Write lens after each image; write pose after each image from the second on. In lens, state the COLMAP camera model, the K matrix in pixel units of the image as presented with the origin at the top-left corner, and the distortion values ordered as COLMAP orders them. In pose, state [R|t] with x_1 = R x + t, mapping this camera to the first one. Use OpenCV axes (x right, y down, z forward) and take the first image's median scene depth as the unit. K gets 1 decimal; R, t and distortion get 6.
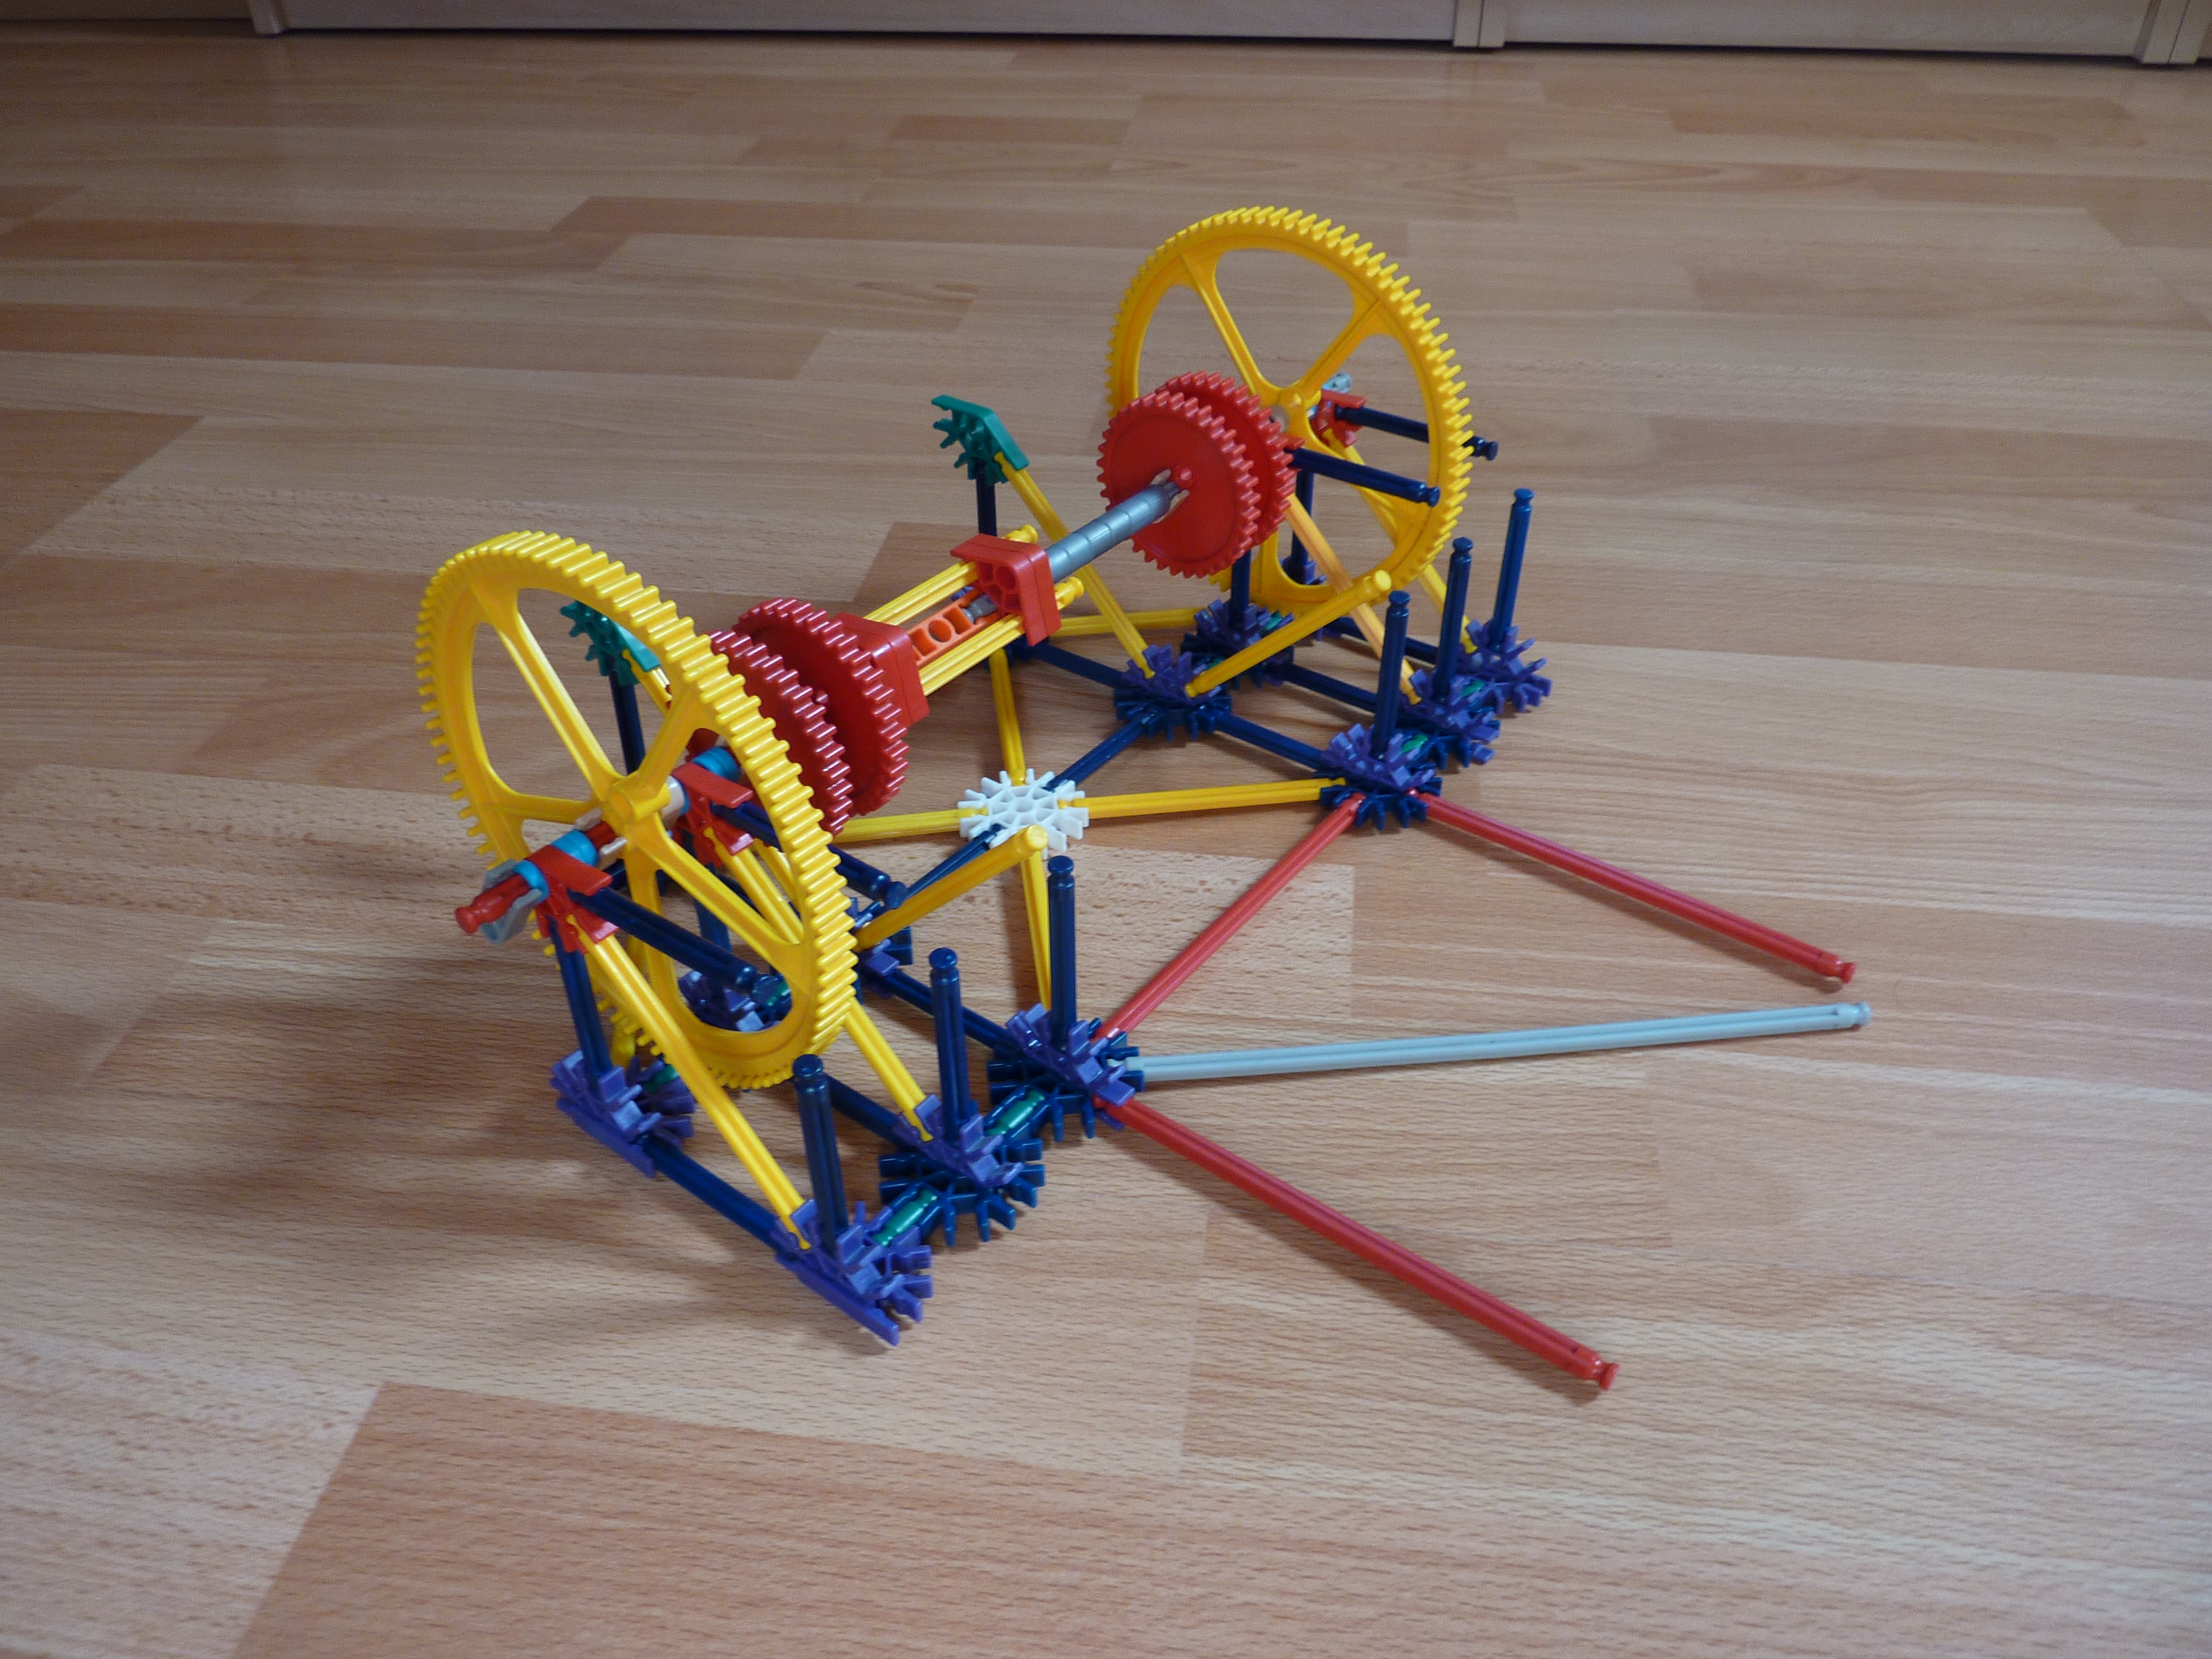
lens RADIAL K [[1648.5, 0, 1126.5], [0, 1648.5, 840.7], [0, 0, 1]] dist [-0.020811, -0.013079]
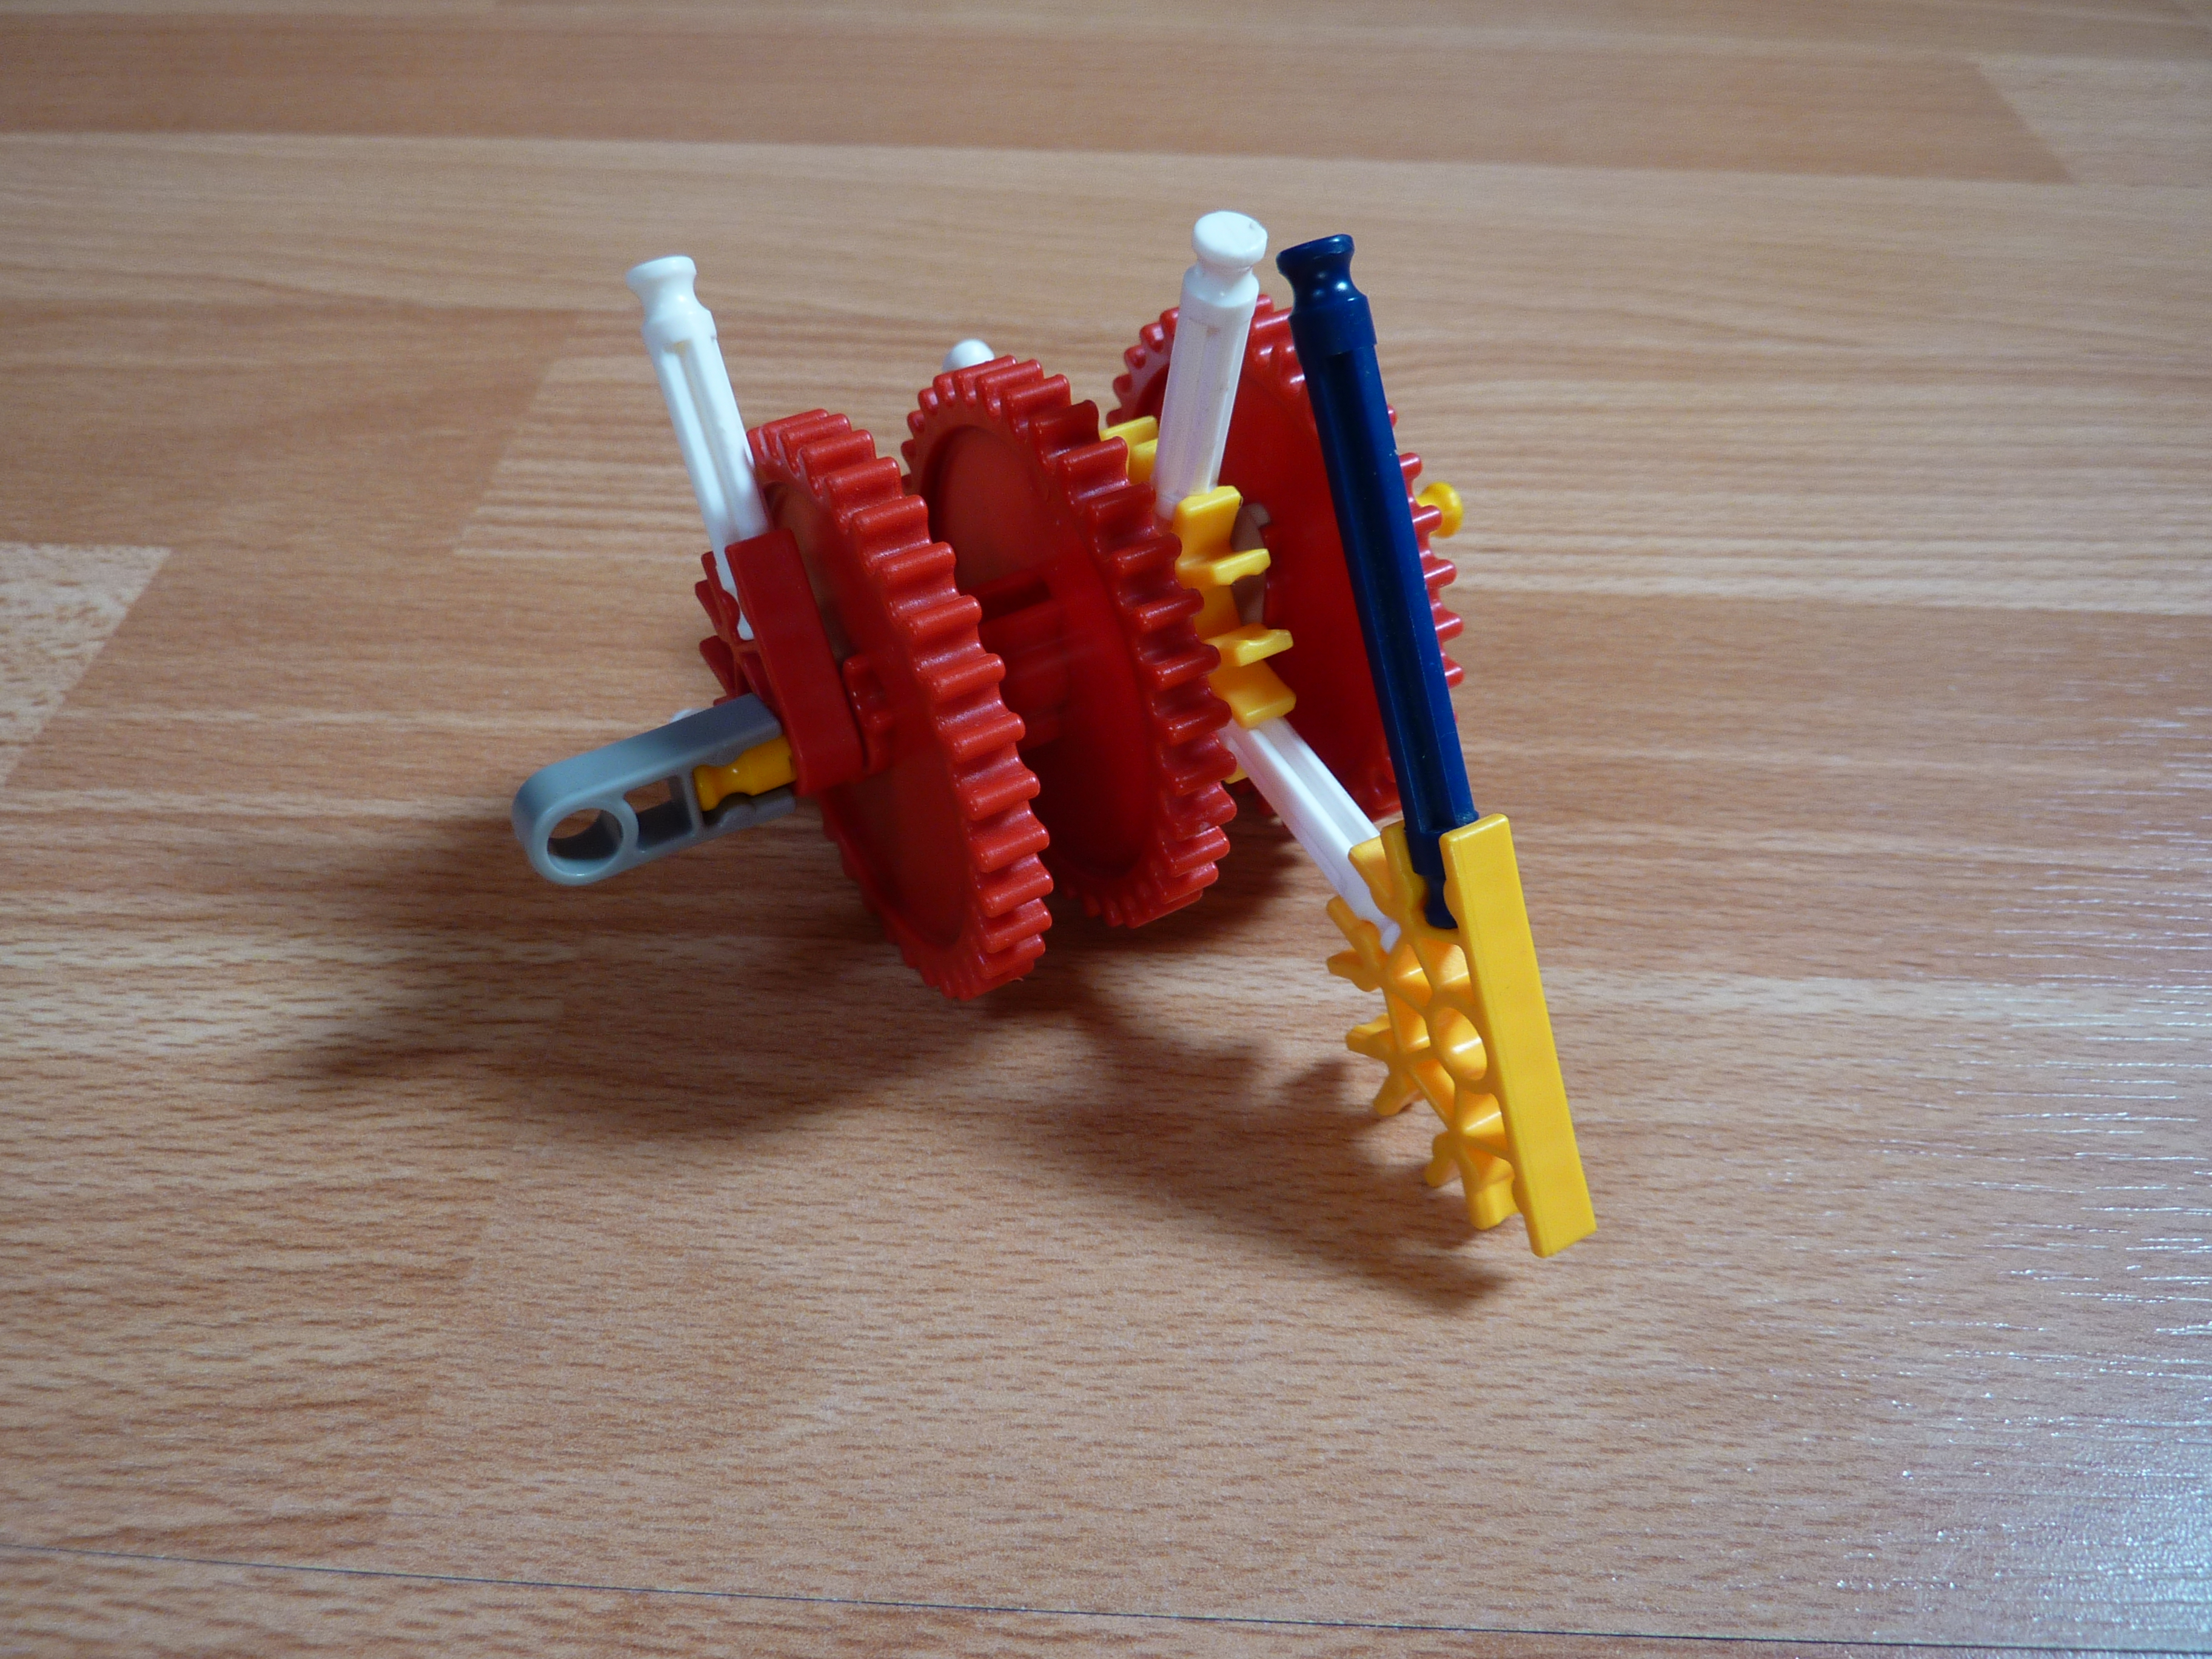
lens RADIAL K [[1648.5, 0, 1107.5], [0, 1648.5, 807.1], [0, 0, 1]] dist [-0.020811, -0.013079]
pose [[0.995485, -0.049221, 0.081165, 0.448371], [0.038717, 0.991241, 0.126263, 0.049871], [-0.086669, -0.122550, 0.988671, 0.631241]]
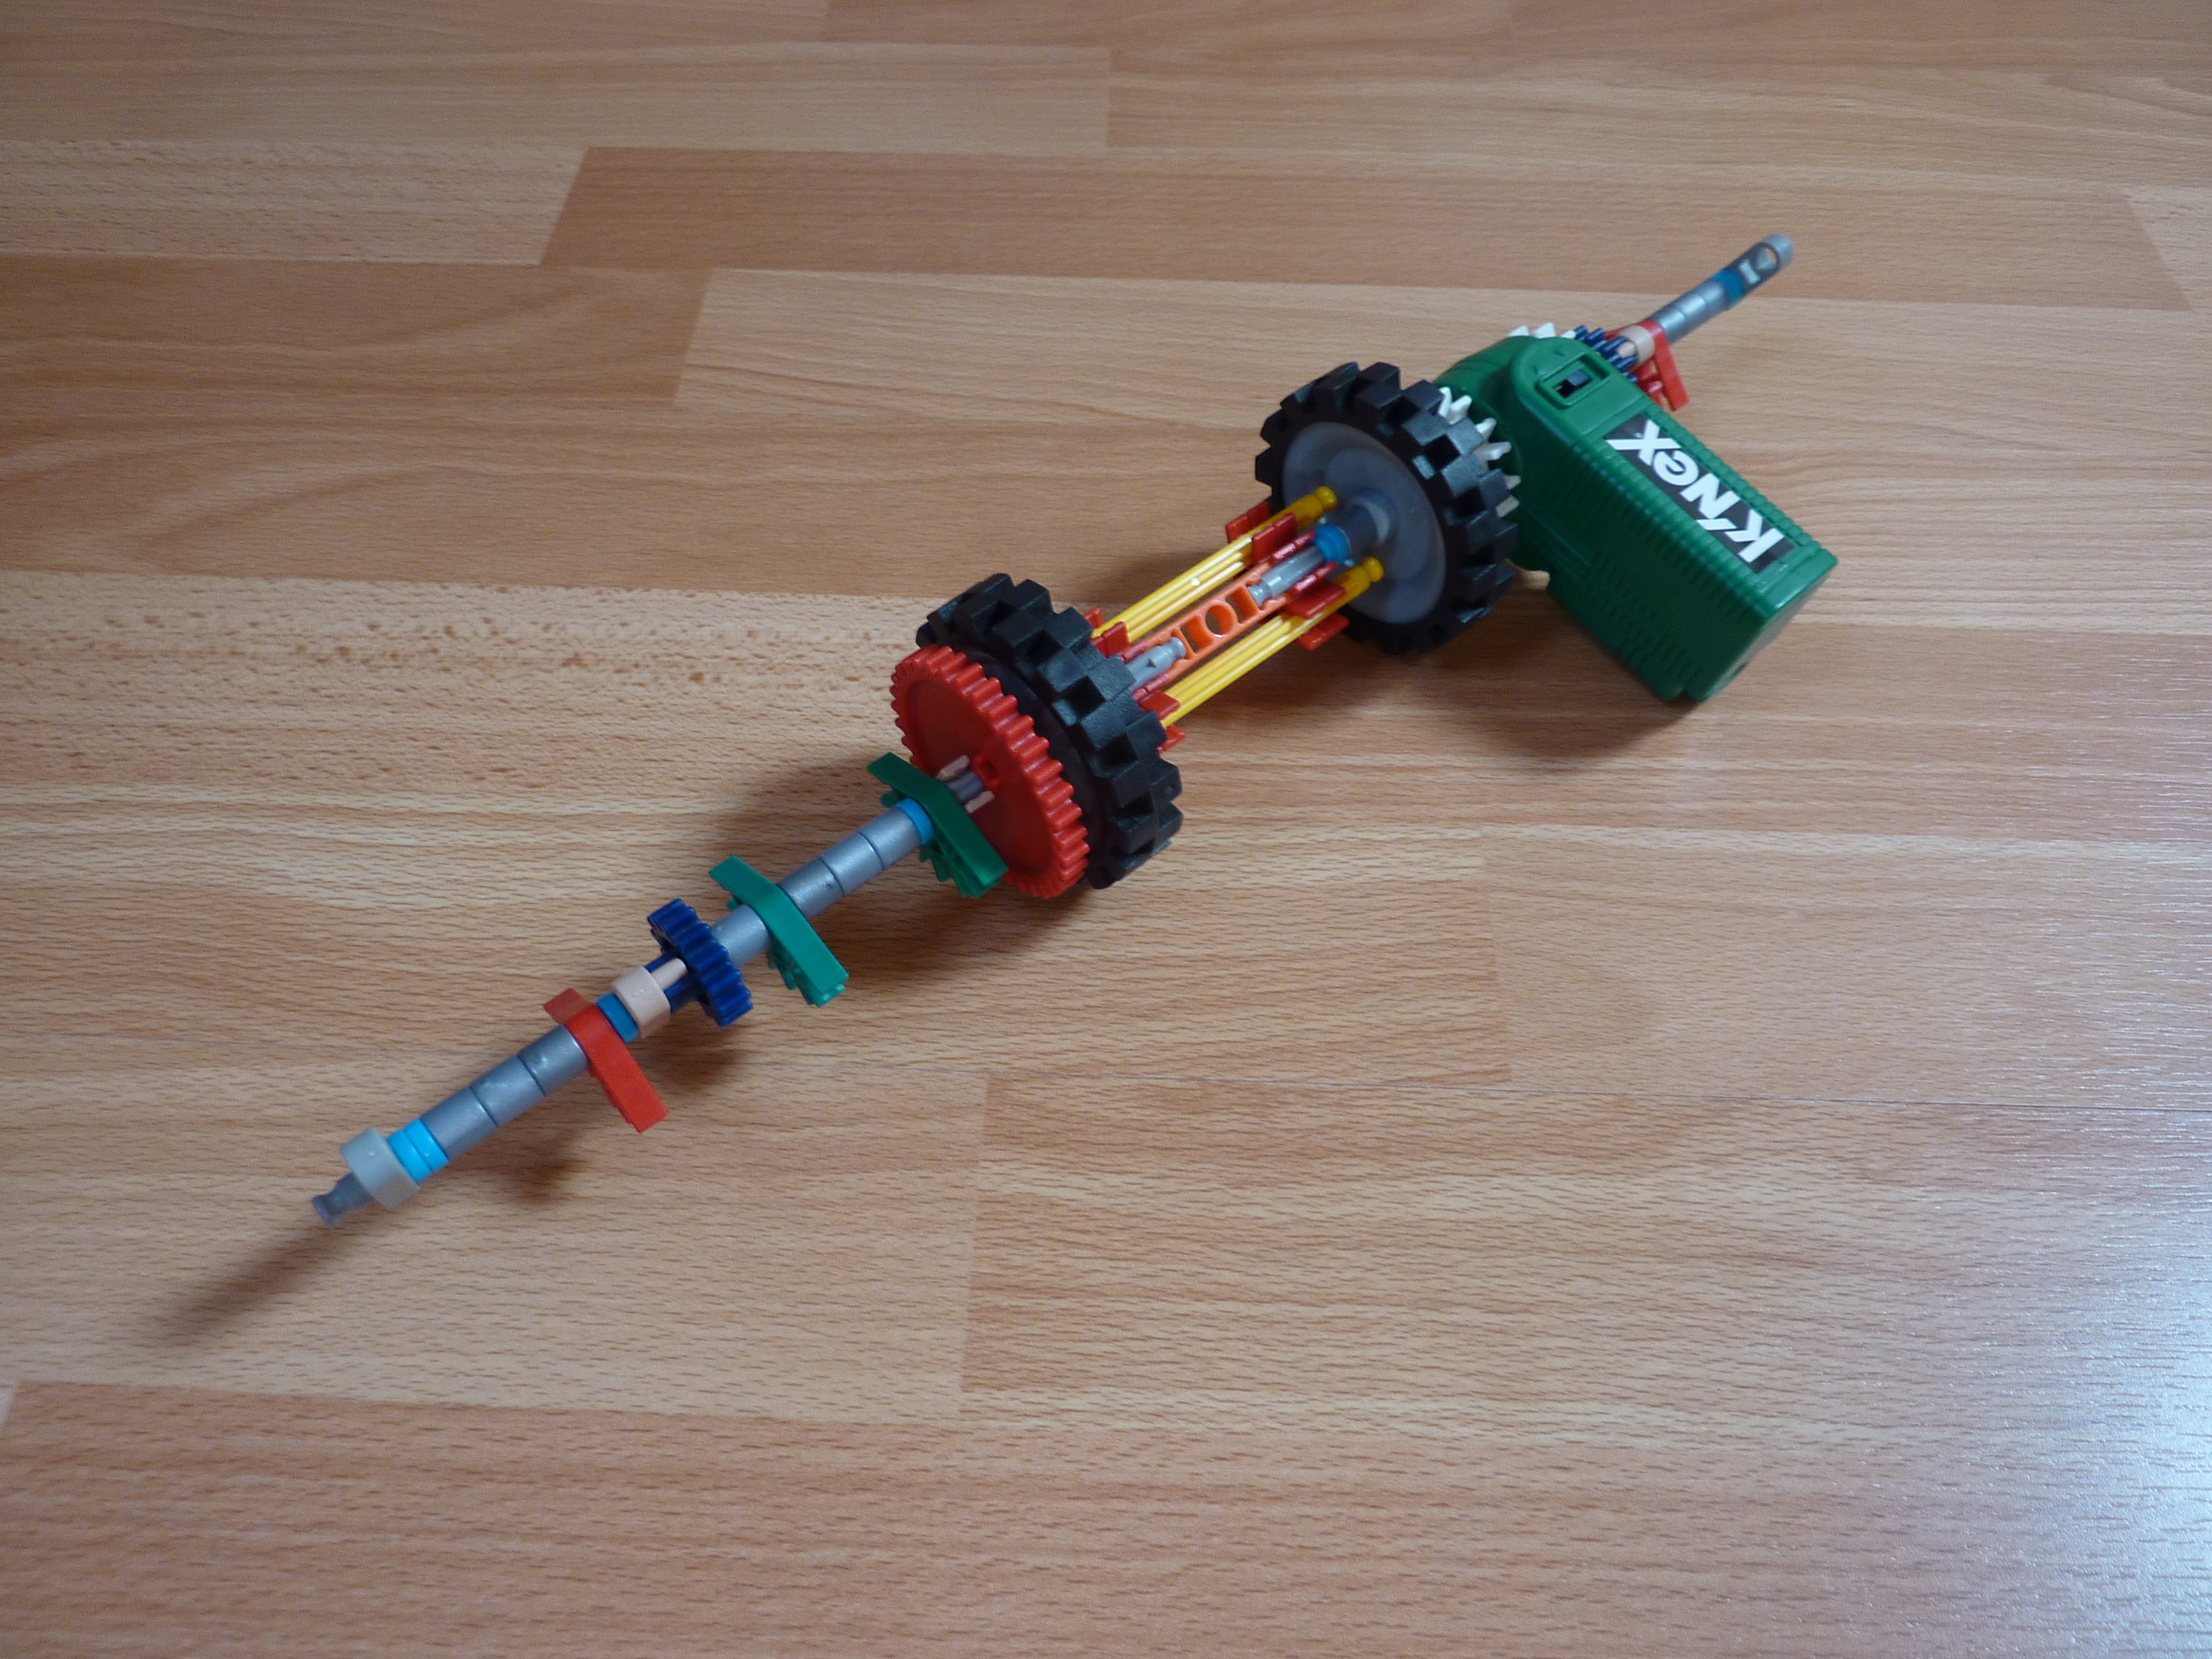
lens RADIAL K [[1648.5, 0, 1127.2], [0, 1648.5, 817.8], [0, 0, 1]] dist [-0.020811, -0.013079]
pose [[0.994651, -0.068293, 0.077499, 0.063466], [0.045602, 0.963507, 0.263771, -0.128738], [-0.092685, -0.258825, 0.961467, 0.189814]]
